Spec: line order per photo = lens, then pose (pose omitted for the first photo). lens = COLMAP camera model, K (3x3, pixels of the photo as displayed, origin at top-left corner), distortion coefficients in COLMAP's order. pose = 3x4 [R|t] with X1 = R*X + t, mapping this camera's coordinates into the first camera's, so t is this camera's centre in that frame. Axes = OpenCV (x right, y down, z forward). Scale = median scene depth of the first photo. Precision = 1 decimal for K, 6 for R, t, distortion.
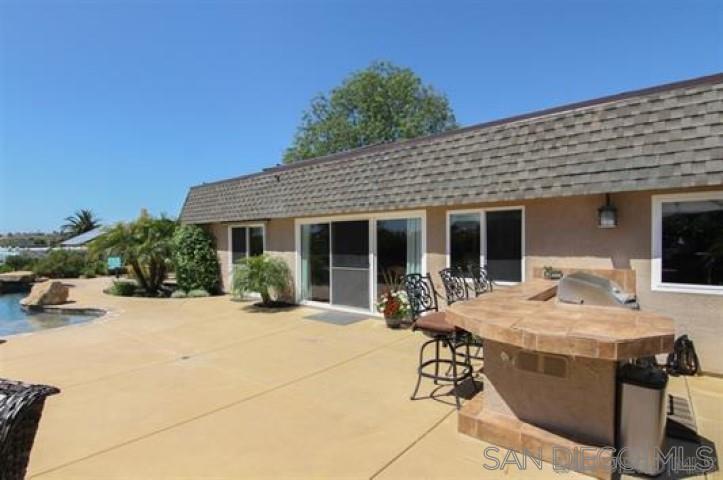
lens RADIAL K [[362.1, 0, 361.5], [0, 362.1, 240.0], [0, 0, 1]] dist [0.000638, 0.000095]
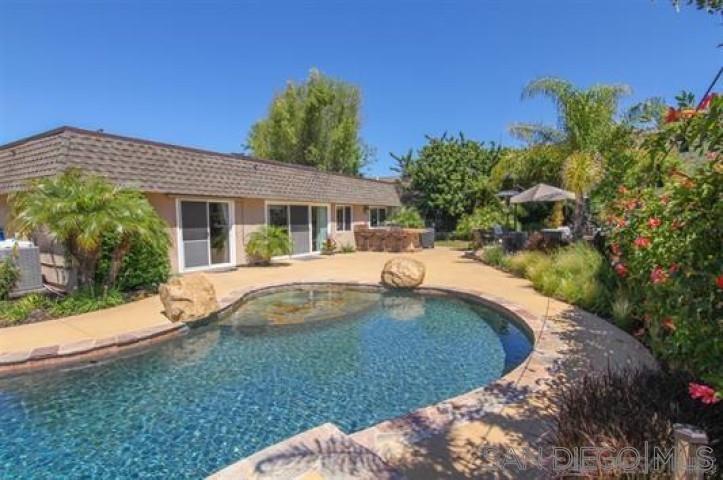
lens RADIAL K [[386.4, 0, 361.5], [0, 386.4, 240.0], [0, 0, 1]] dist [0.000614, 0.000266]
pose [[-0.104566, -0.056824, 0.992893, -1.821650], [-0.010533, 0.998374, 0.056029, 0.007040], [-0.994462, -0.004599, -0.104995, 0.851175]]
